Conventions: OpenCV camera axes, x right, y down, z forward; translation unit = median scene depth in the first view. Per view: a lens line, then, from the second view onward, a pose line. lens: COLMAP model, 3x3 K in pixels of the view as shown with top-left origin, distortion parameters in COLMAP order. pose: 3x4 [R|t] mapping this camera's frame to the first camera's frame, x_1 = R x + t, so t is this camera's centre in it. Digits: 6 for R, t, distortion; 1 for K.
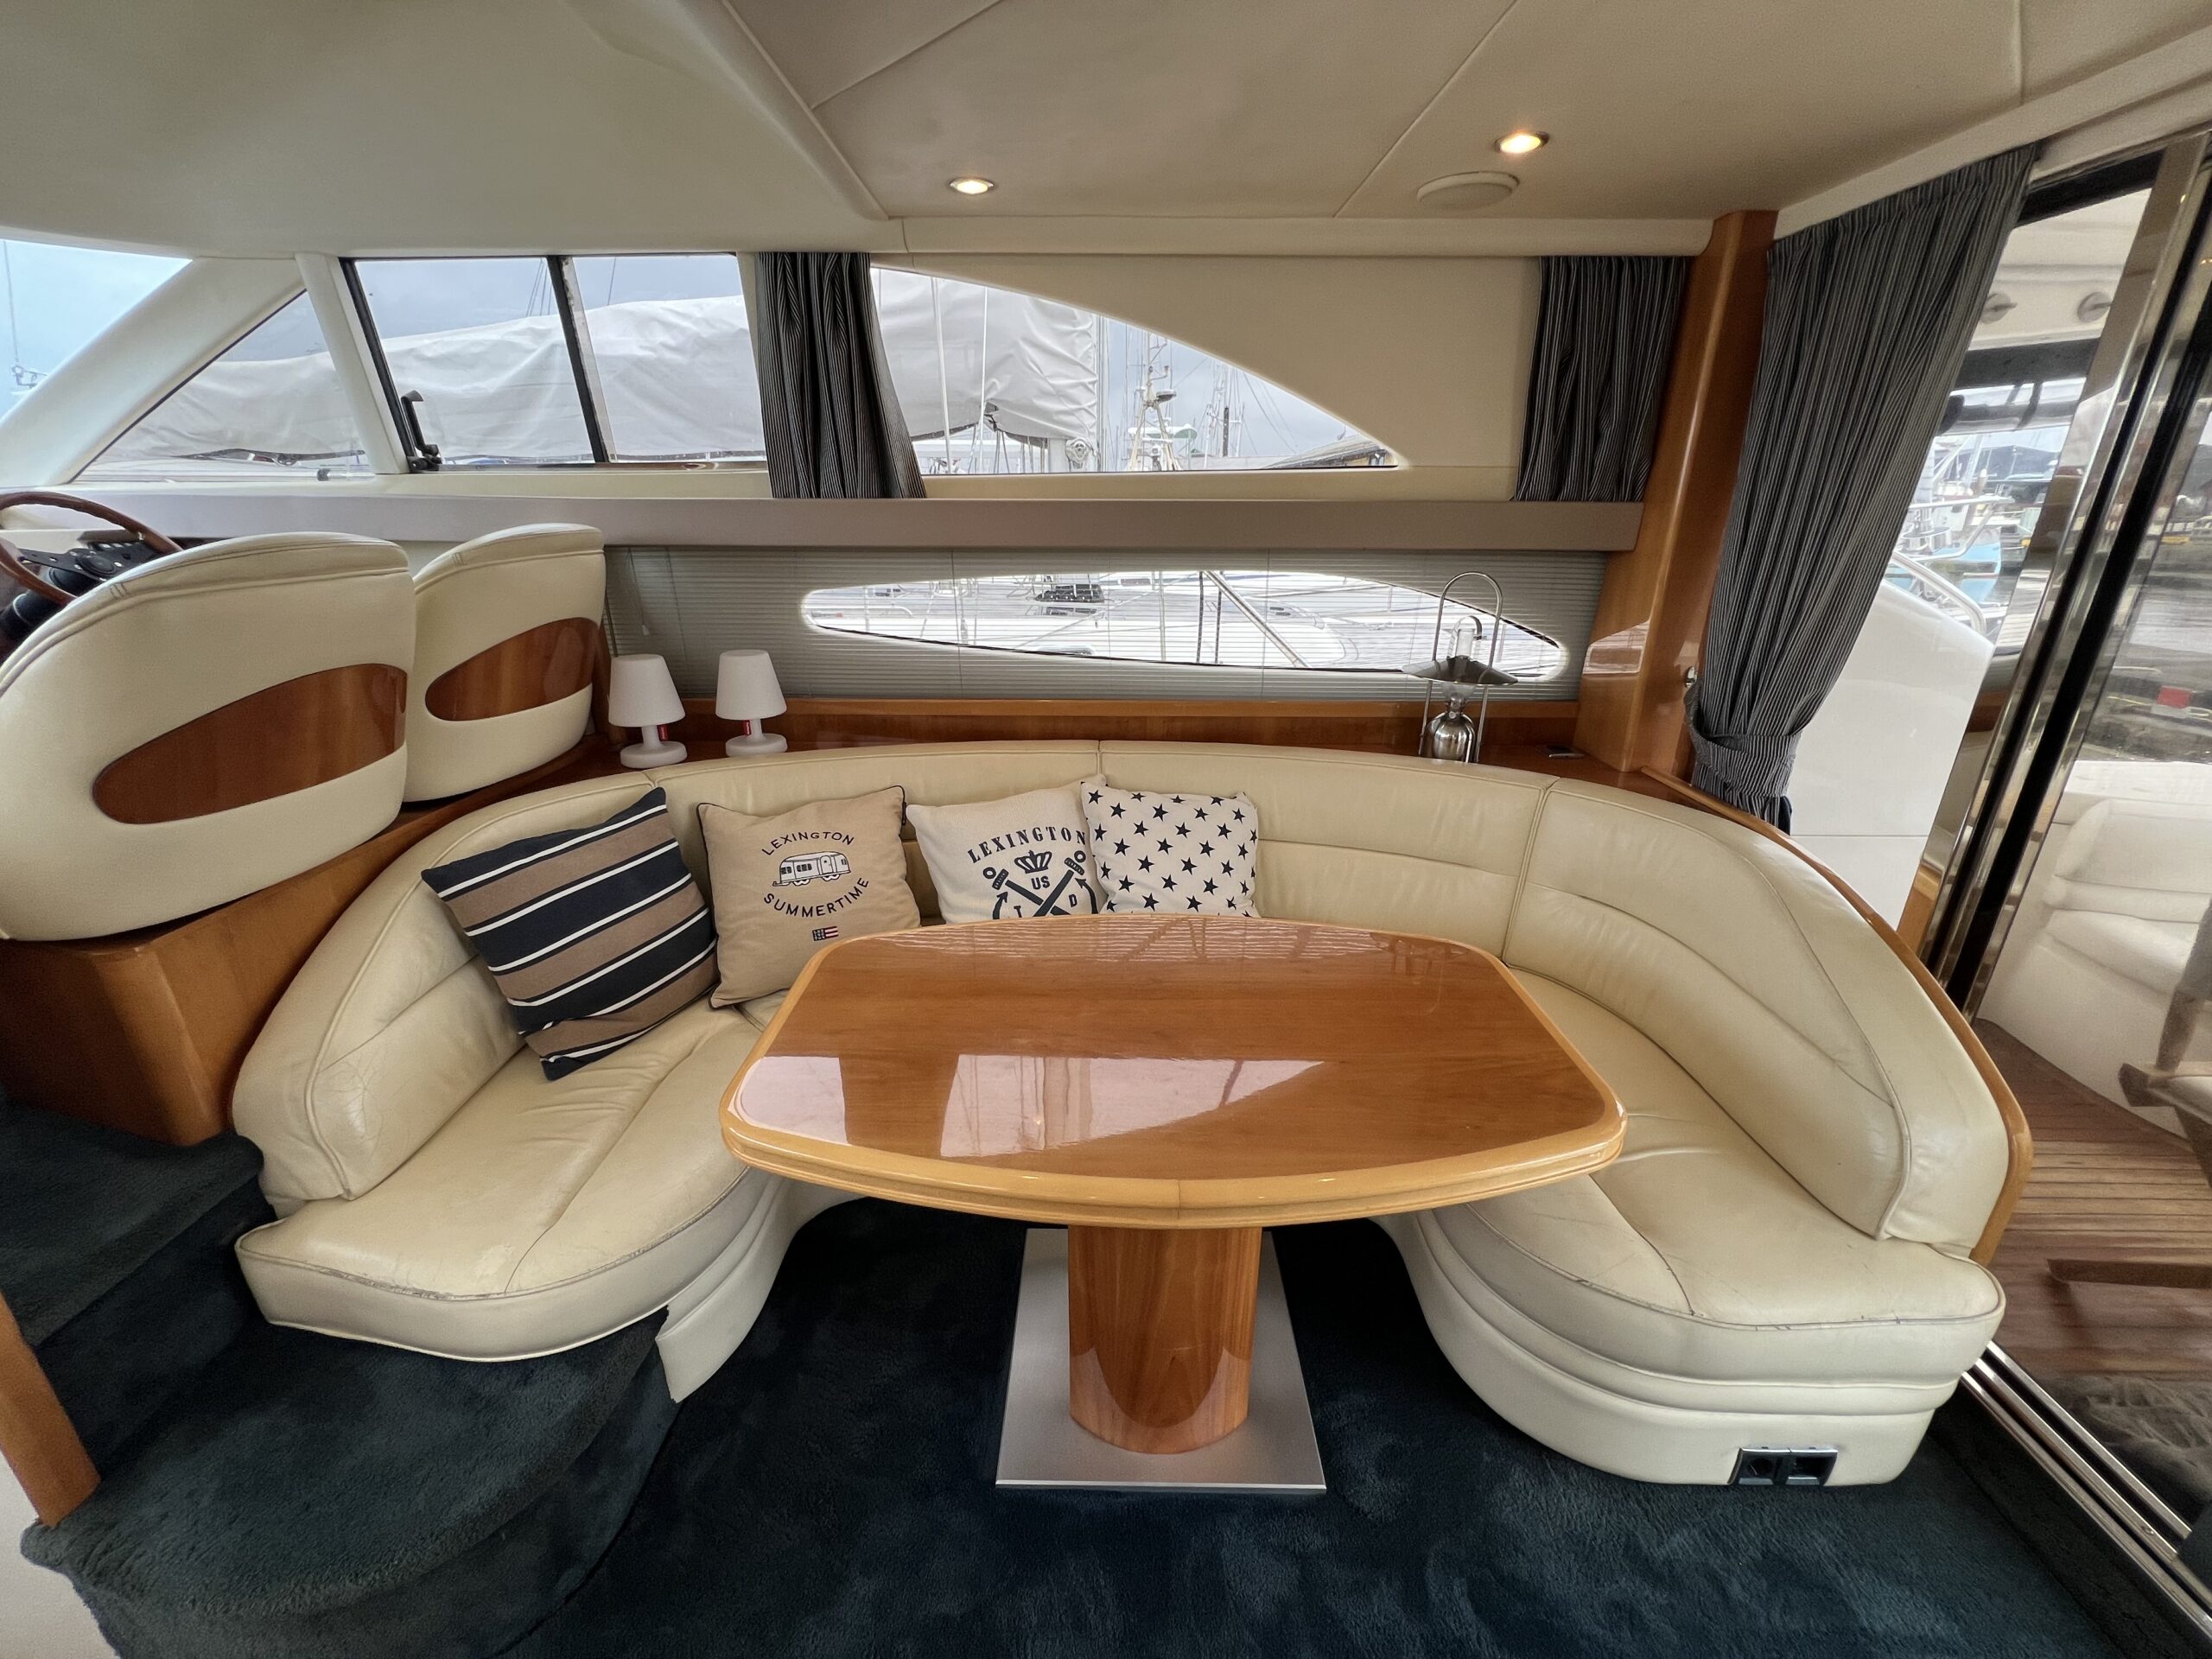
lens RADIAL K [[884.8, 0, 1104.9], [0, 884.8, 820.9], [0, 0, 1]] dist [-0.002242, 0.000259]
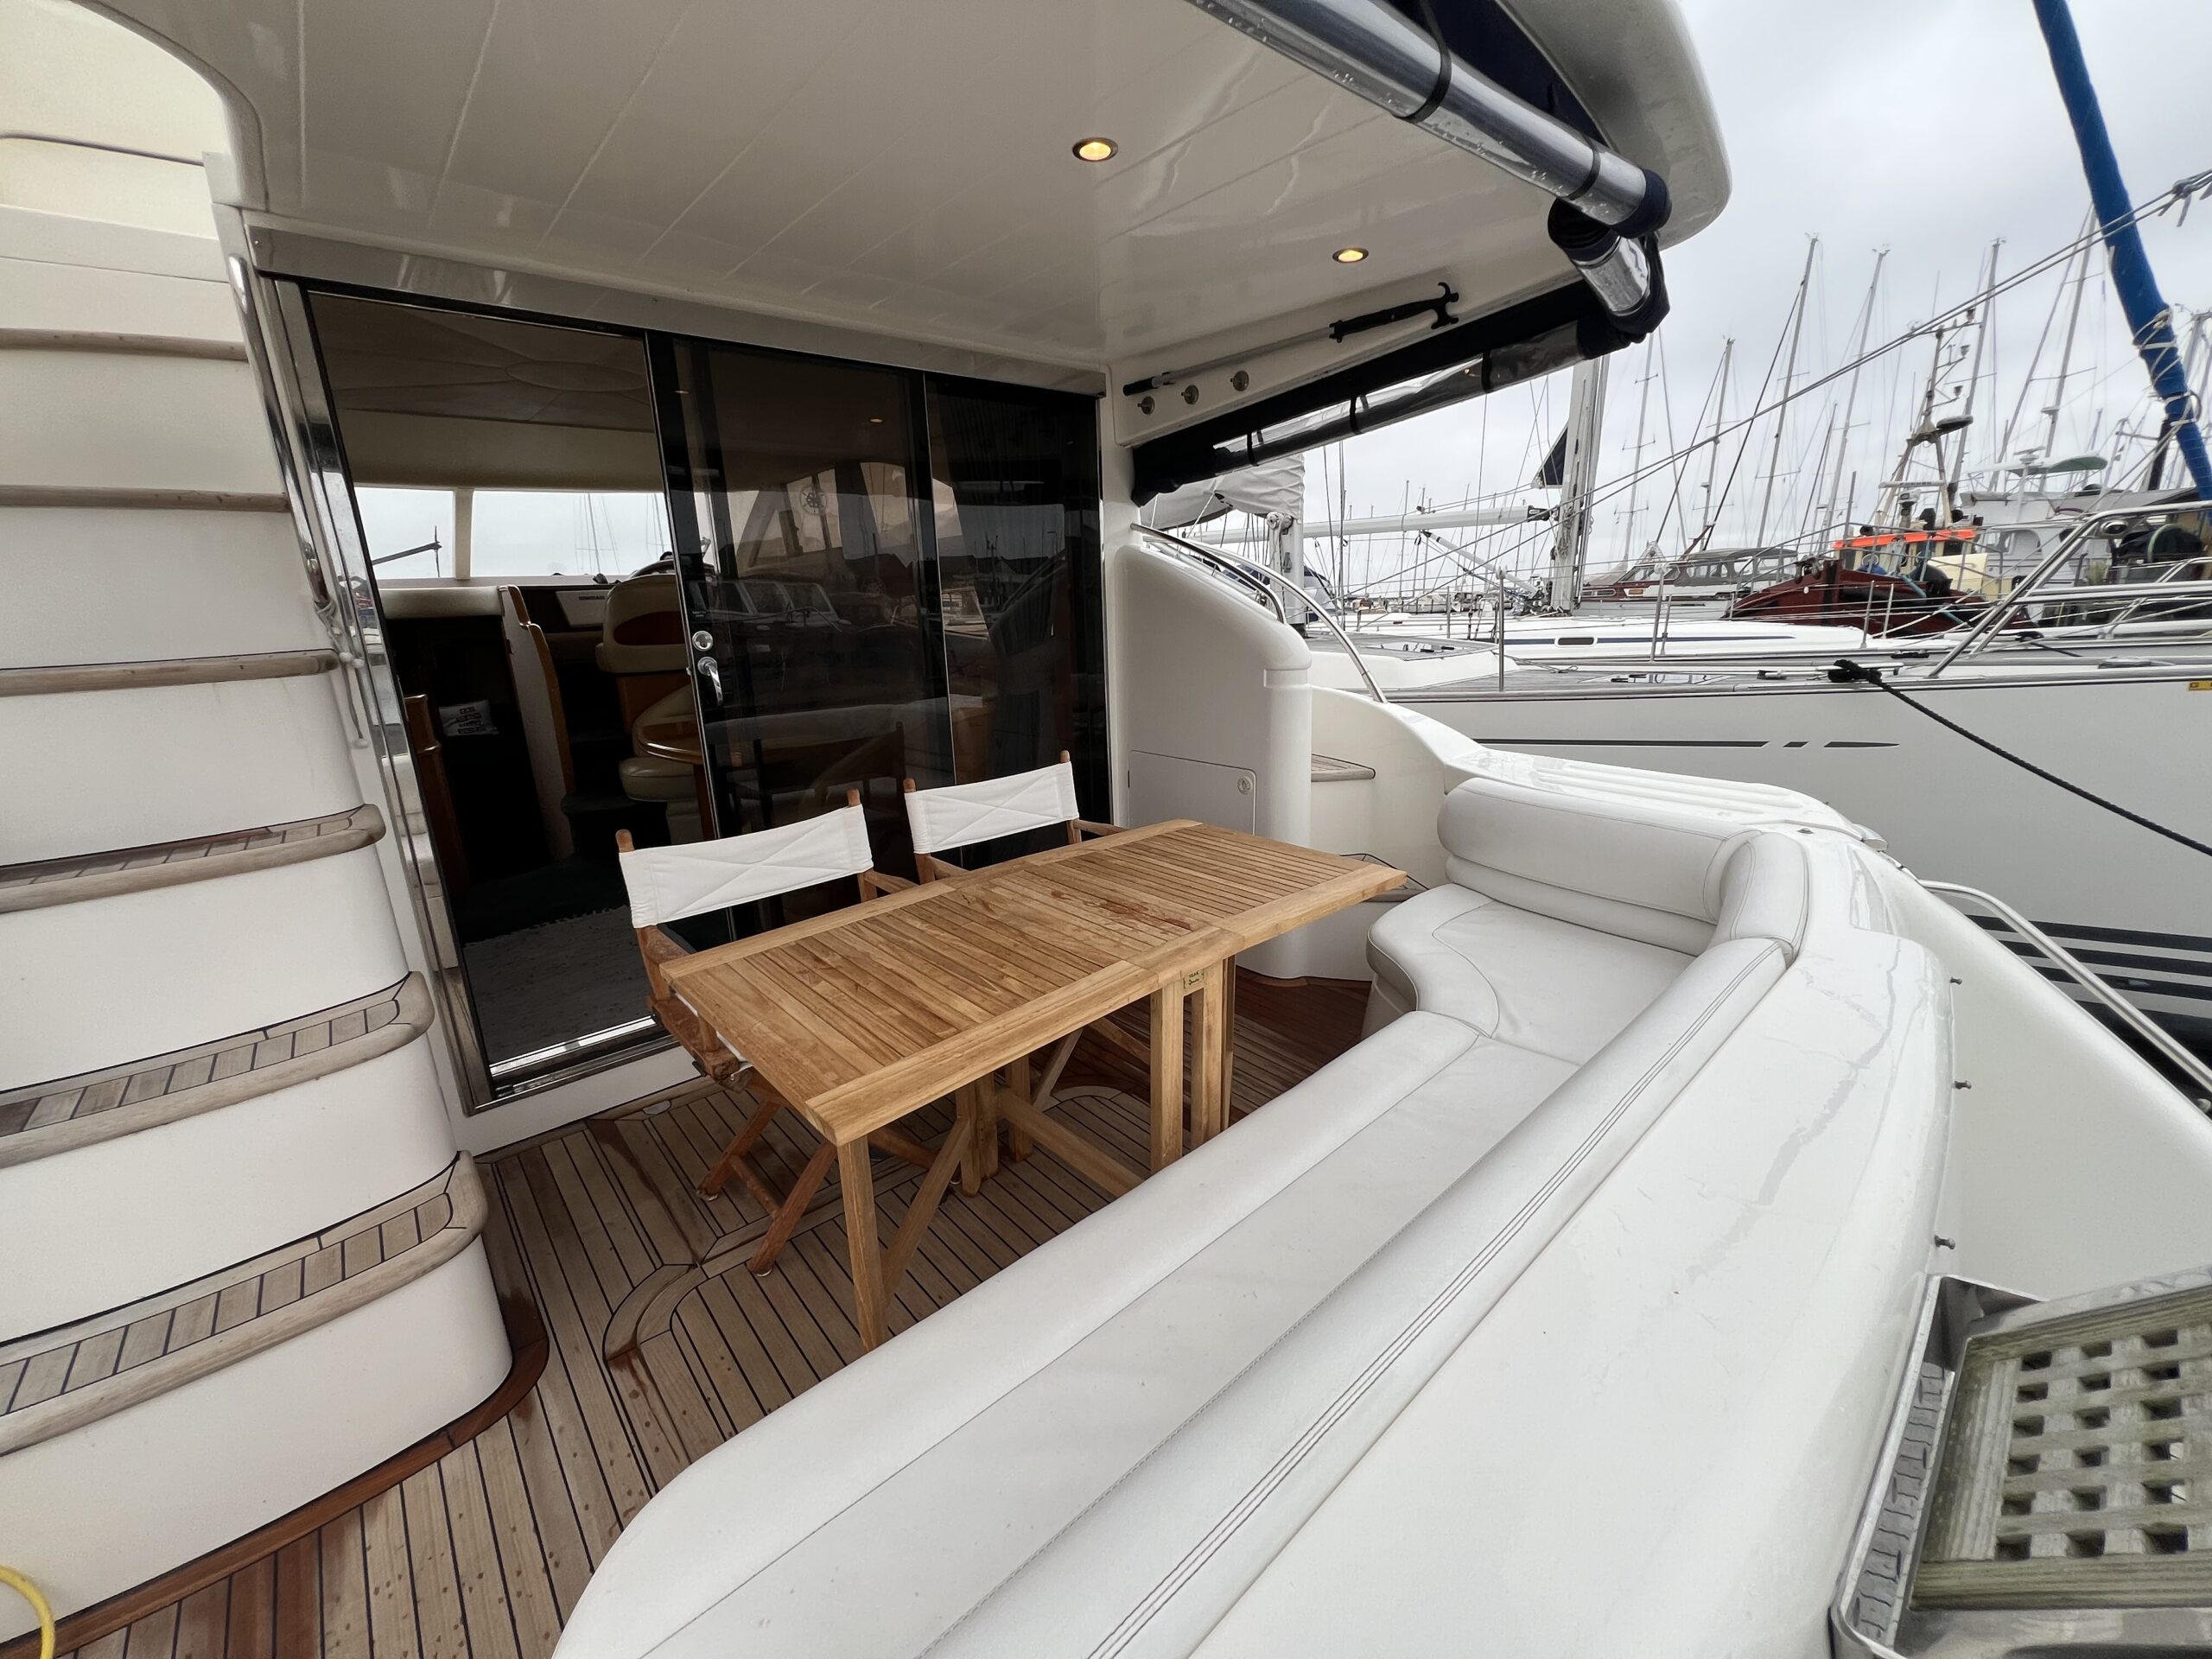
lens RADIAL K [[881.5, 0, 1098.7], [0, 881.5, 818.3], [0, 0, 1]] dist [-0.003479, 0.000047]
pose [[0.661136, 0.165627, -0.731756, 2.019959], [-0.219066, 0.975442, 0.022860, 0.121387], [0.717572, 0.145189, 0.681184, -0.039974]]
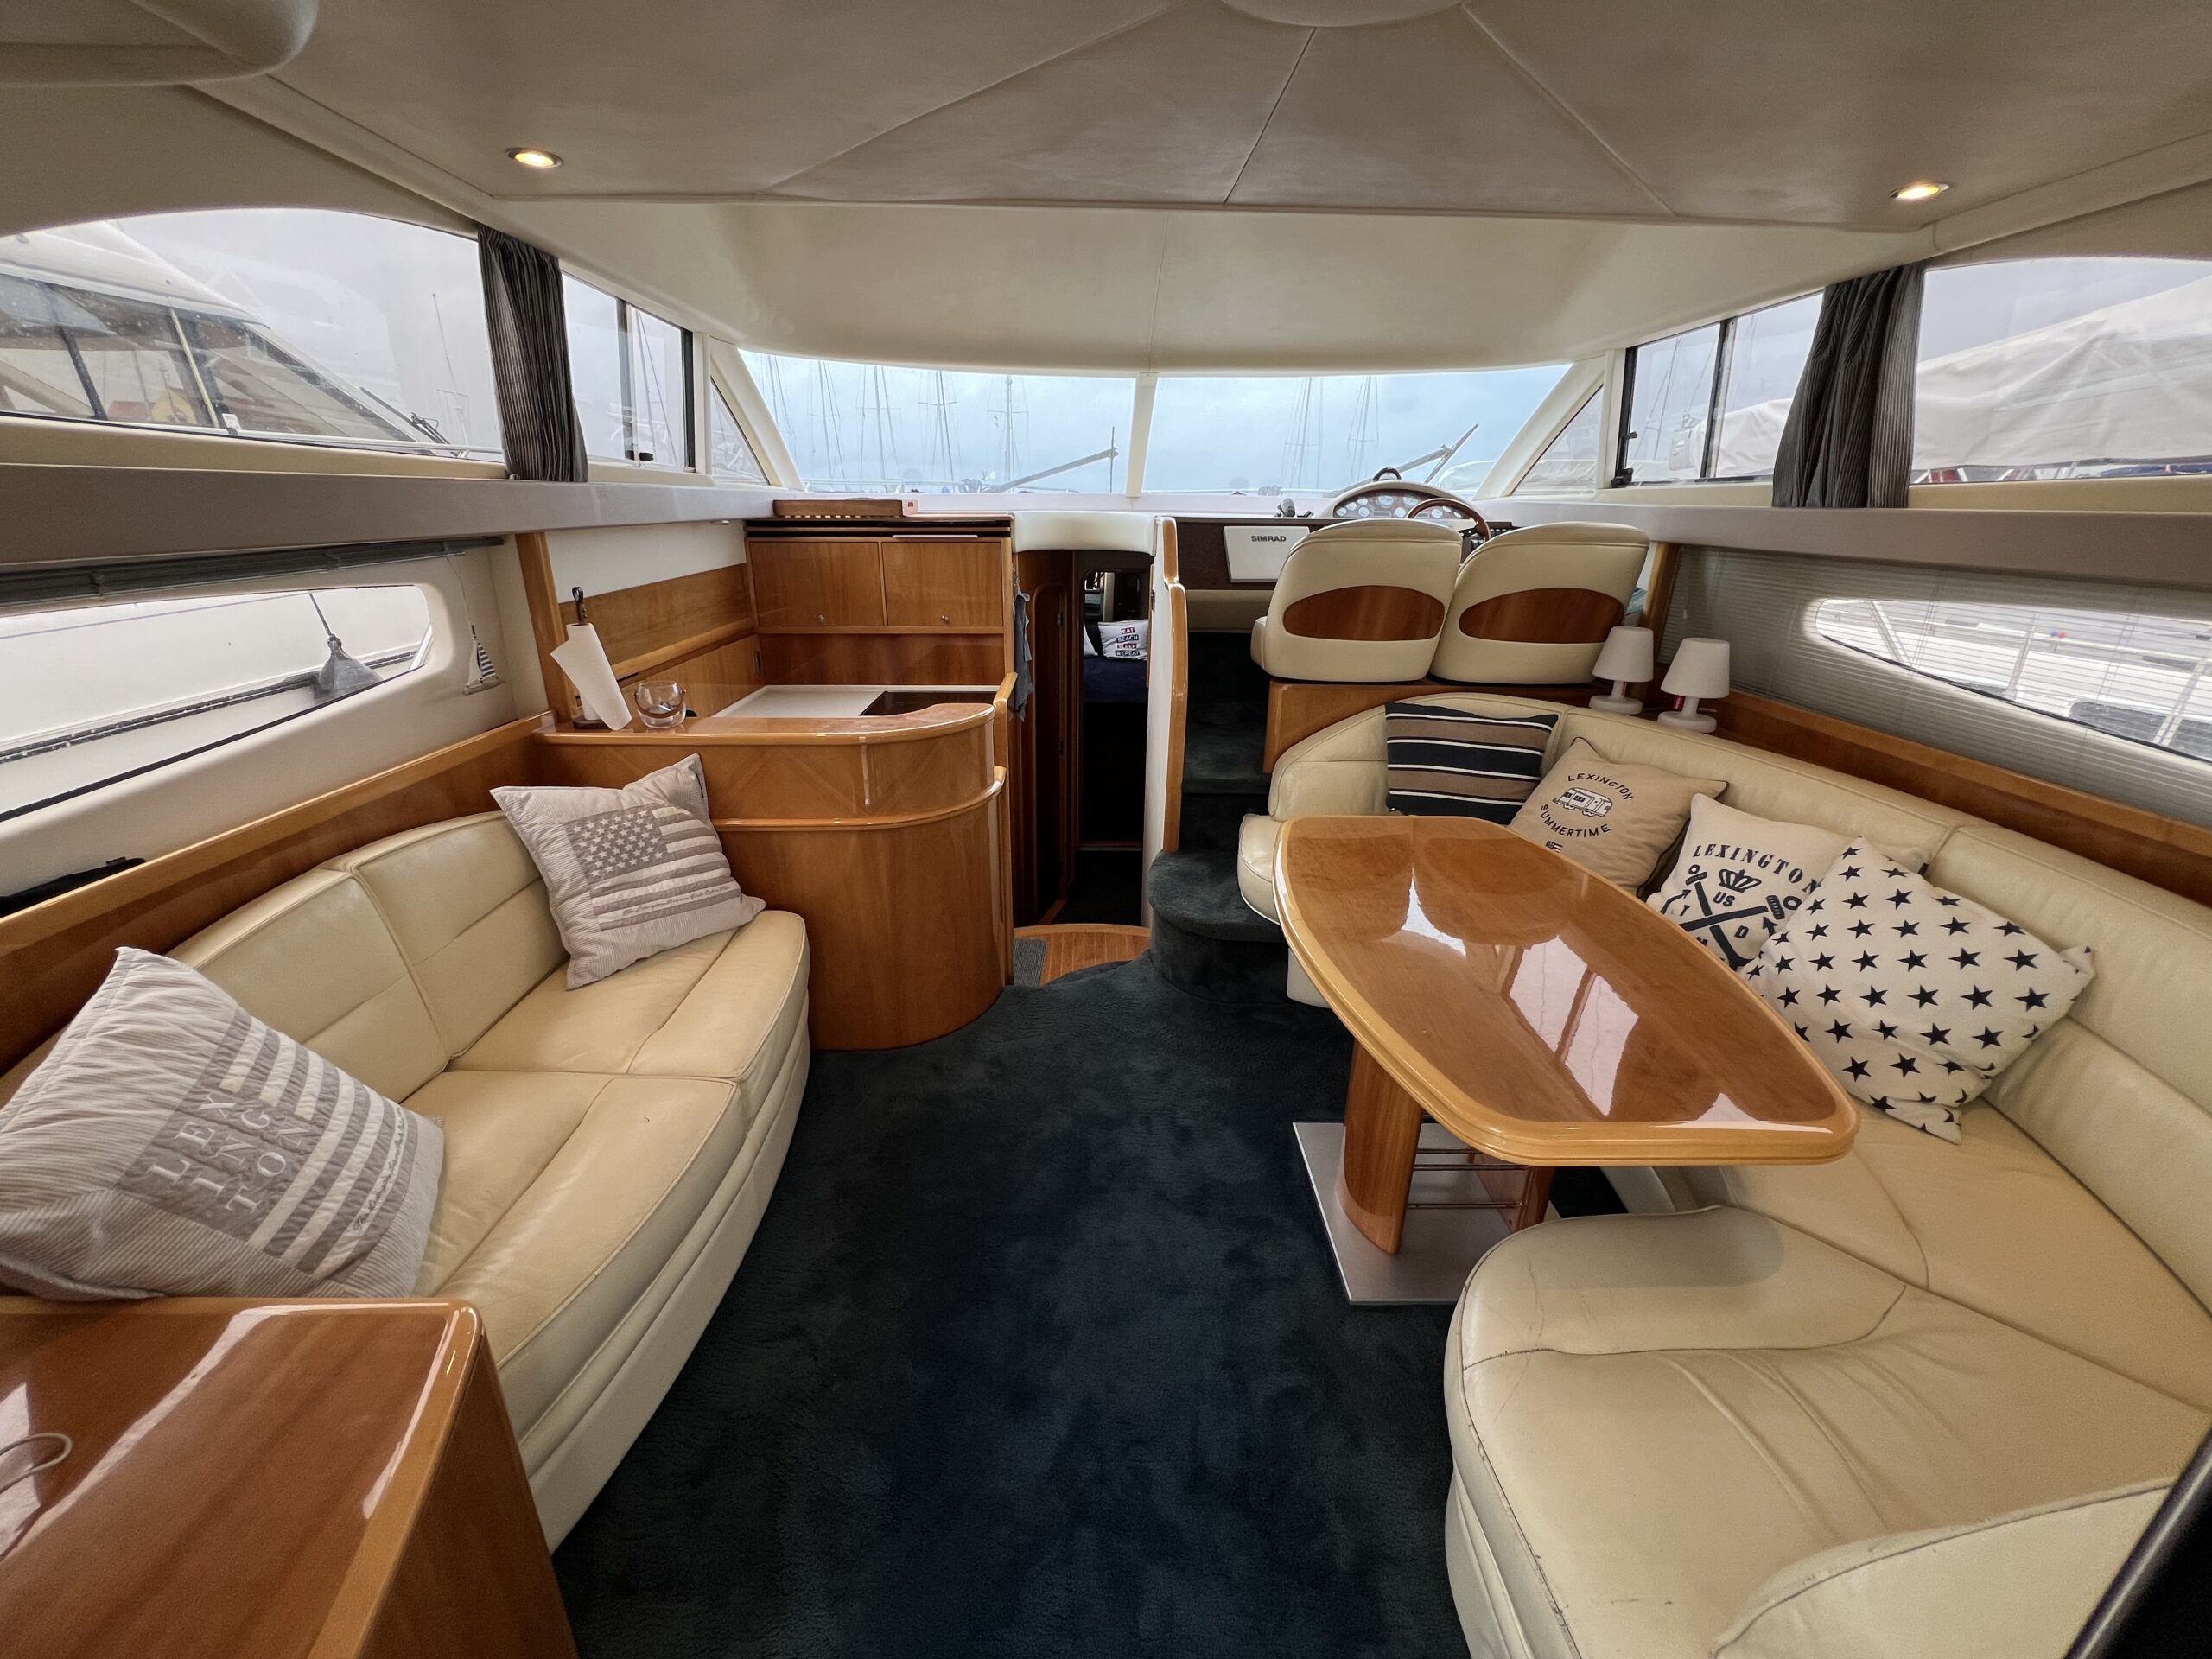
lens RADIAL K [[878.2, 0, 1103.4], [0, 878.2, 824.4], [0, 0, 1]] dist [-0.001596, -0.000479]
pose [[0.026511, 0.345558, -0.938023, 0.795382], [-0.354933, 0.880467, 0.314324, -0.064749], [0.934516, 0.324602, 0.145992, 0.191339]]
